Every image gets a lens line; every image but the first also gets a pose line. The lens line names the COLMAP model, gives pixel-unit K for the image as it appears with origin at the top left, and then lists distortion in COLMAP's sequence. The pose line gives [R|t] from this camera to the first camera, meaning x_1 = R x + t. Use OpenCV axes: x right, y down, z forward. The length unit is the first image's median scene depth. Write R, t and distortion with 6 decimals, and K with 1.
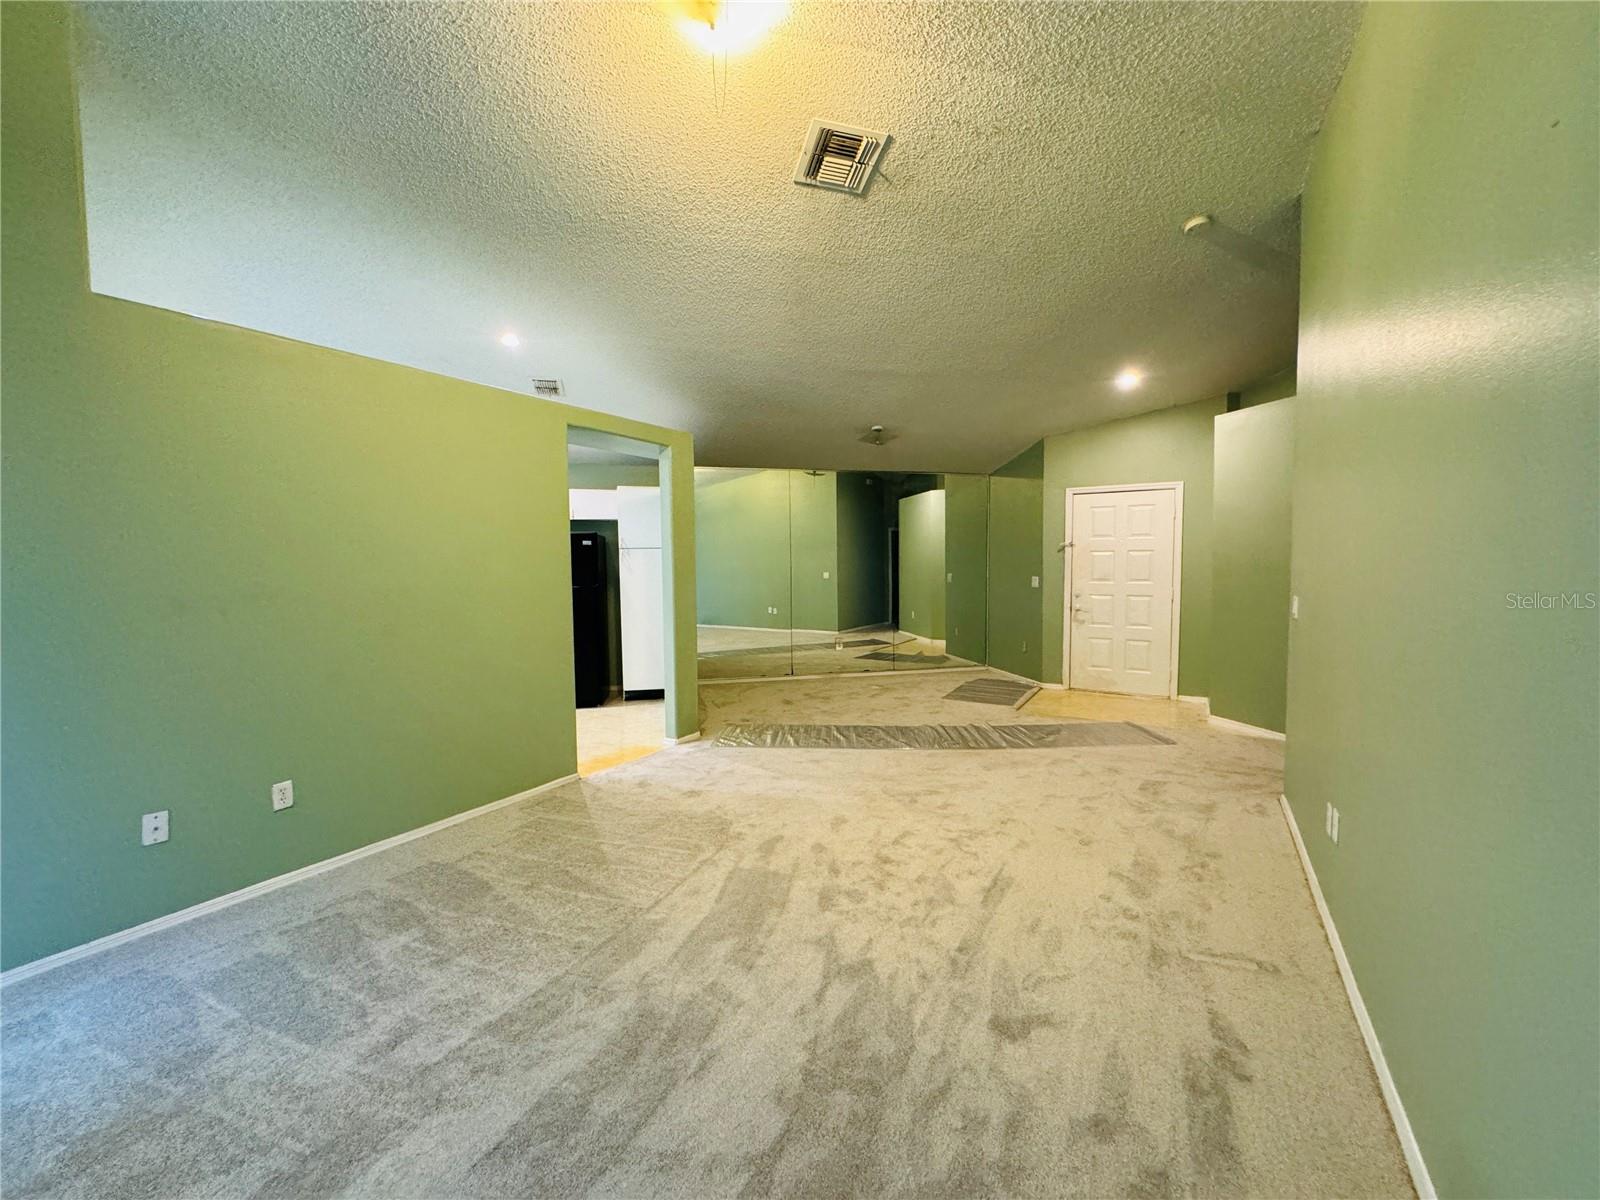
lens RADIAL K [[638.6, 0, 800.0], [0, 638.6, 600.0], [0, 0, 1]] dist [-0.000254, -0.000077]
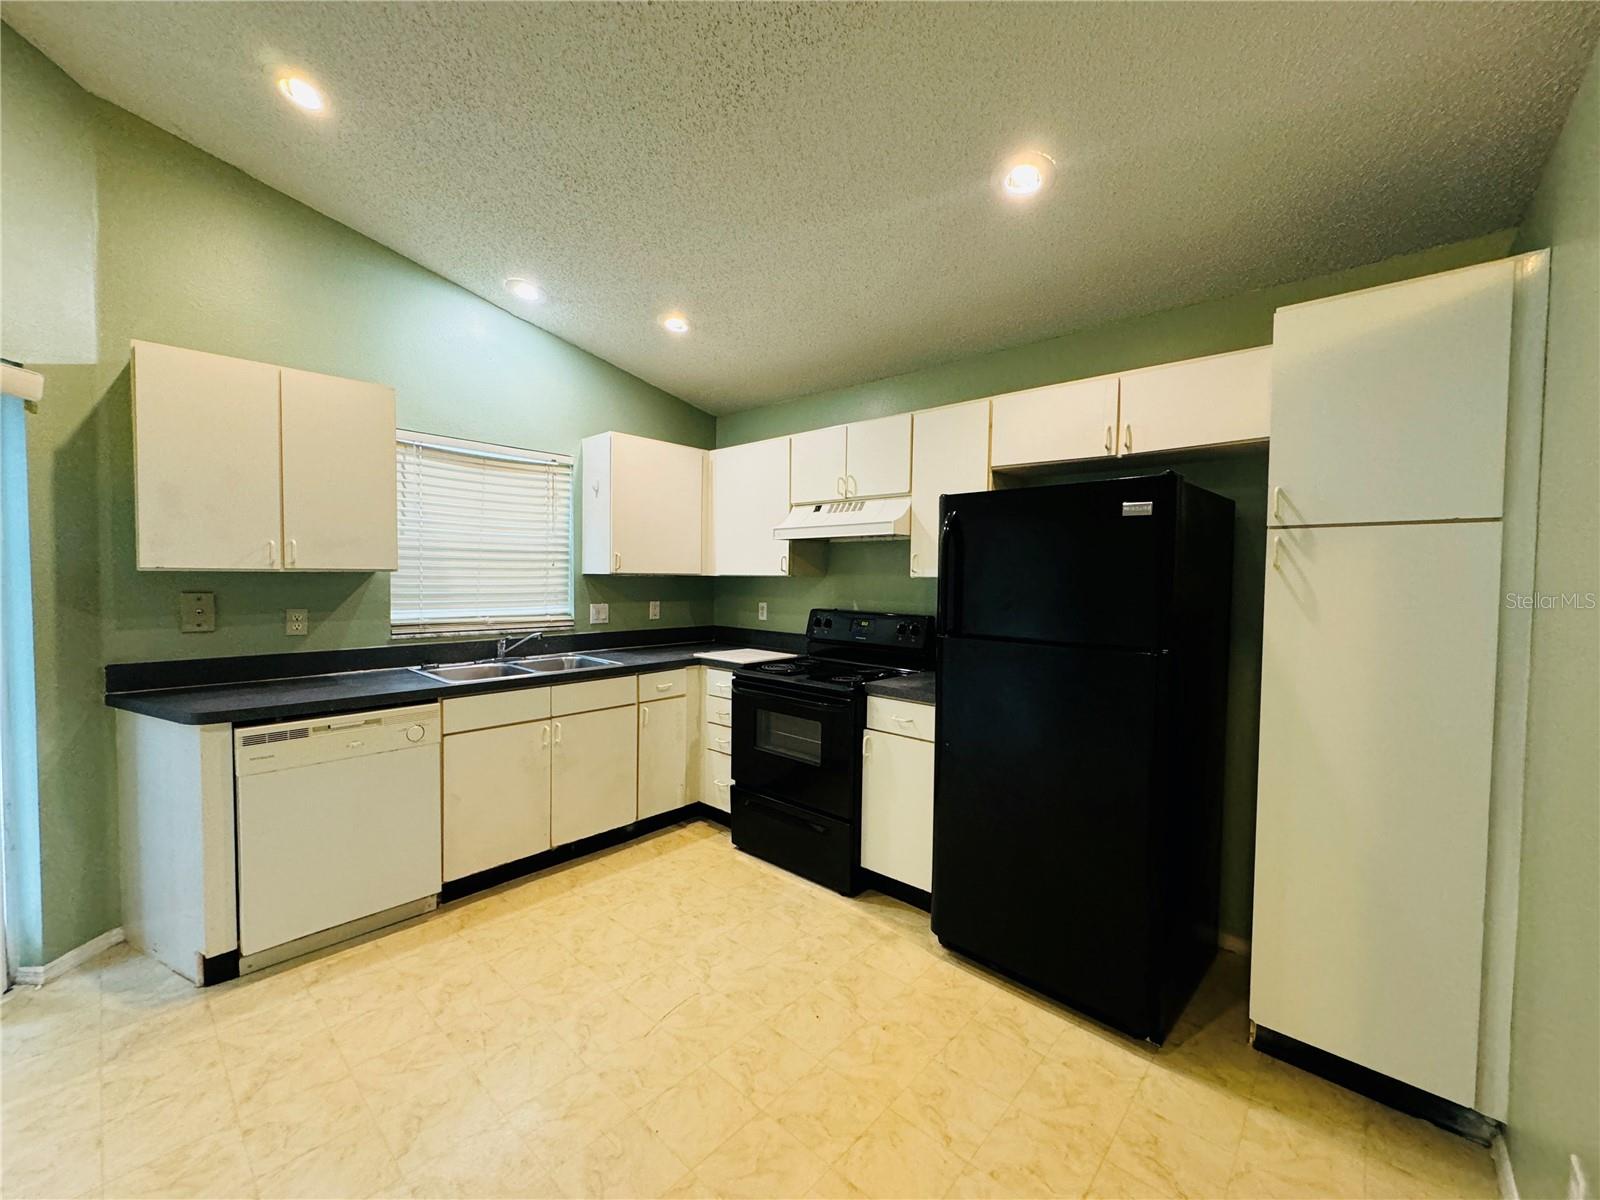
lens RADIAL K [[638.6, 0, 800.0], [0, 638.6, 600.0], [0, 0, 1]] dist [-0.000254, -0.000077]
pose [[0.602132, 0.043627, -0.797204, -0.171729], [-0.050103, 0.998603, 0.016805, -0.039721], [0.796823, 0.029824, 0.603476, 0.635471]]
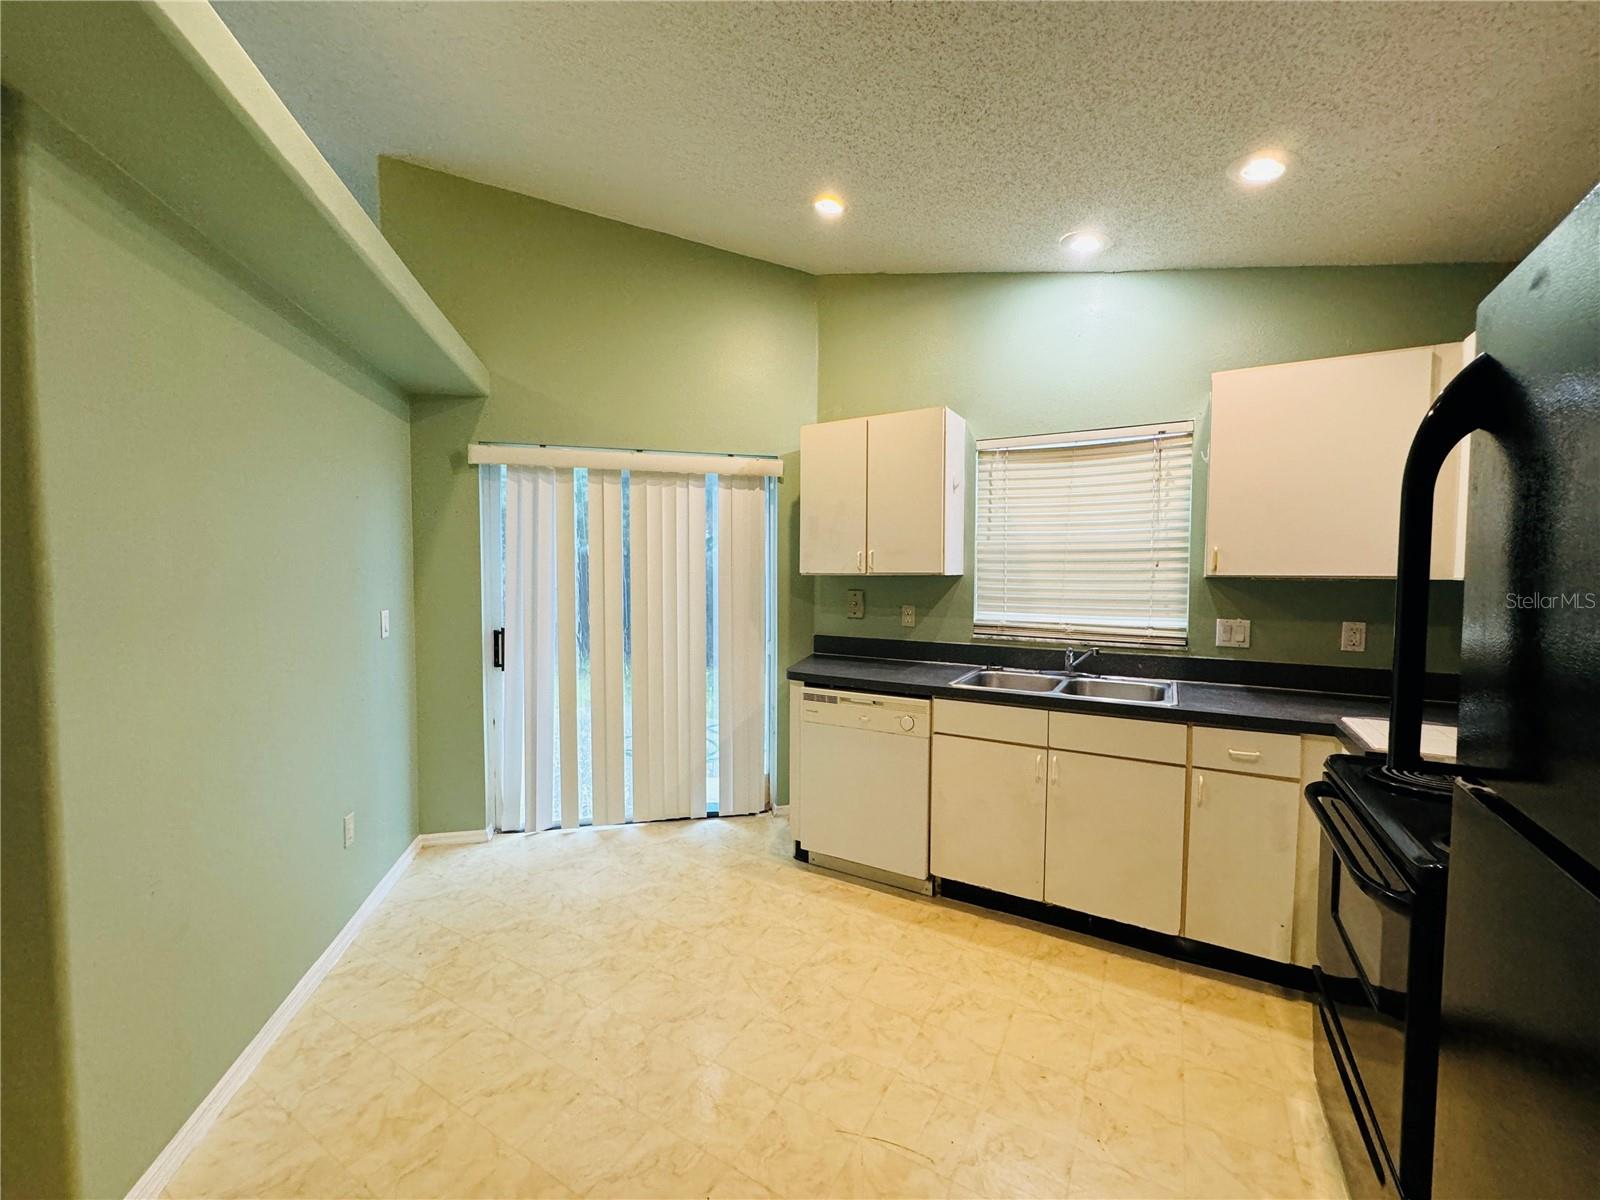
lens RADIAL K [[638.6, 0, 800.0], [0, 638.6, 600.0], [0, 0, 1]] dist [-0.000254, -0.000077]
pose [[-0.653878, 0.035878, -0.755749, -0.264061], [-0.034389, 0.996433, 0.077058, -0.053160], [0.755818, 0.076376, -0.650312, 0.928975]]
